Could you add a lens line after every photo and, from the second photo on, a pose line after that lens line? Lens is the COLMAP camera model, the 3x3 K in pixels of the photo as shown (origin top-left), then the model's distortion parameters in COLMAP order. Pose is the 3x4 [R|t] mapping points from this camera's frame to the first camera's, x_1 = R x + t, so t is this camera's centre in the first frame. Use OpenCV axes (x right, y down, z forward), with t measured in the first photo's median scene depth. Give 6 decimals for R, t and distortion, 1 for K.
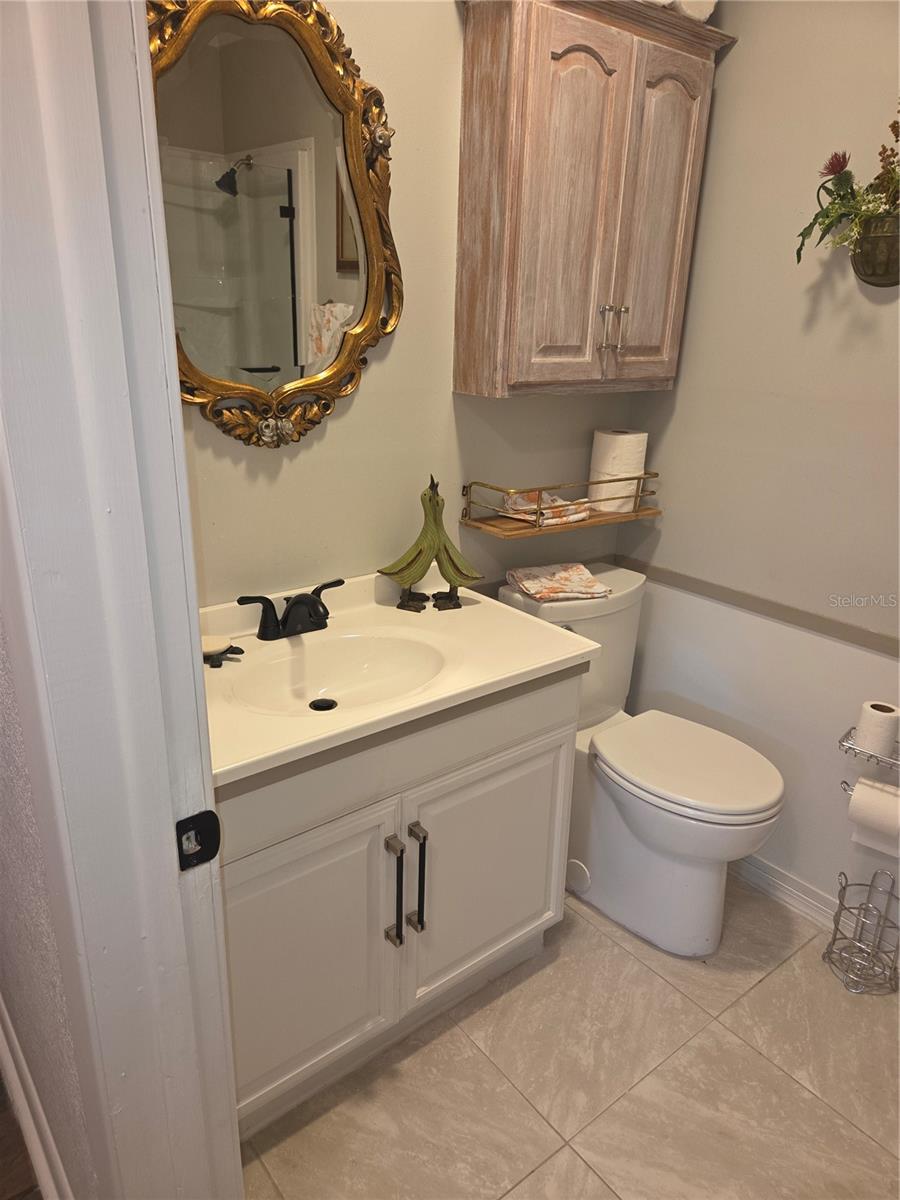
lens RADIAL K [[802.1, 0, 443.7], [0, 802.1, 606.4], [0, 0, 1]] dist [0.068072, -0.053573]
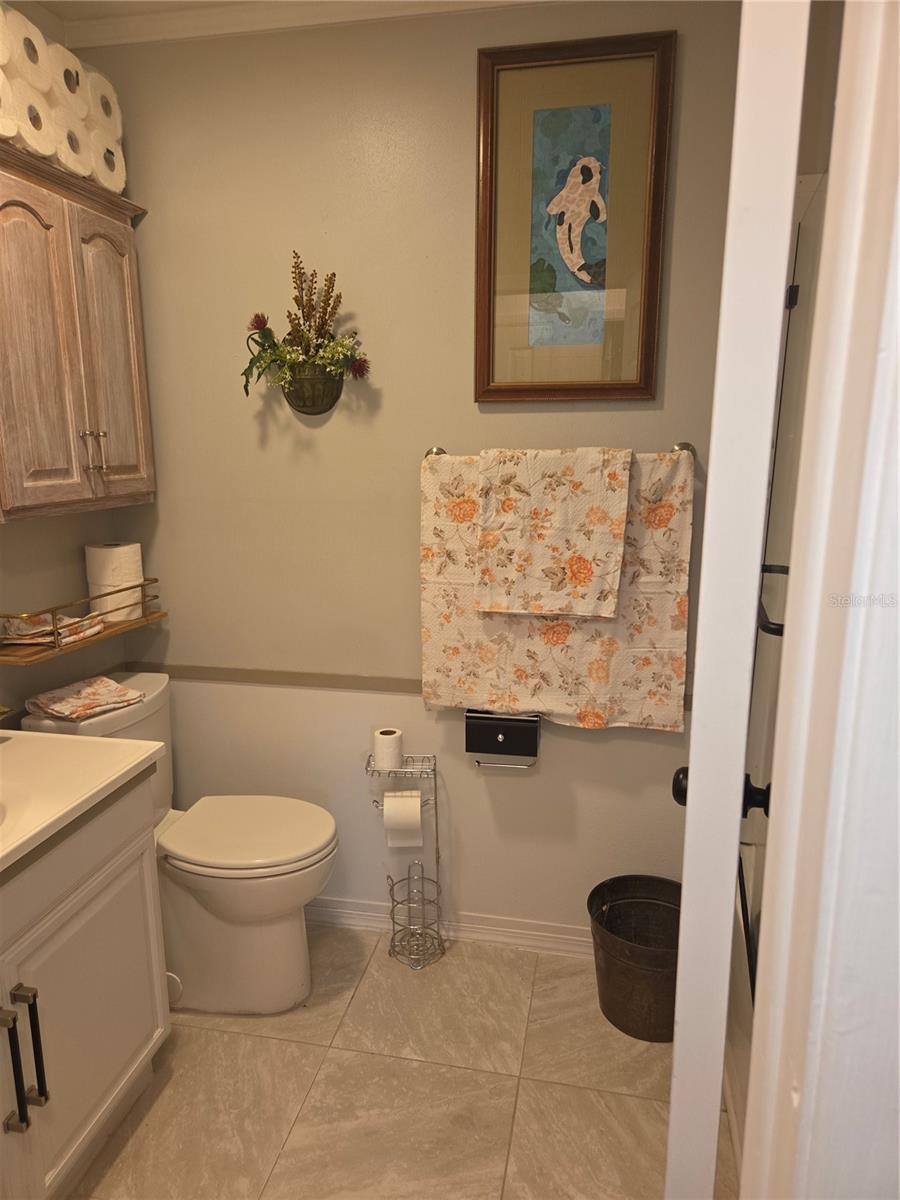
lens RADIAL K [[802.1, 0, 443.7], [0, 802.1, 606.4], [0, 0, 1]] dist [0.068072, -0.053573]
pose [[0.766371, -0.163880, 0.621143, -0.132102], [0.239581, 0.970066, -0.039658, 0.004643], [-0.596051, 0.179207, 0.782693, -0.064394]]
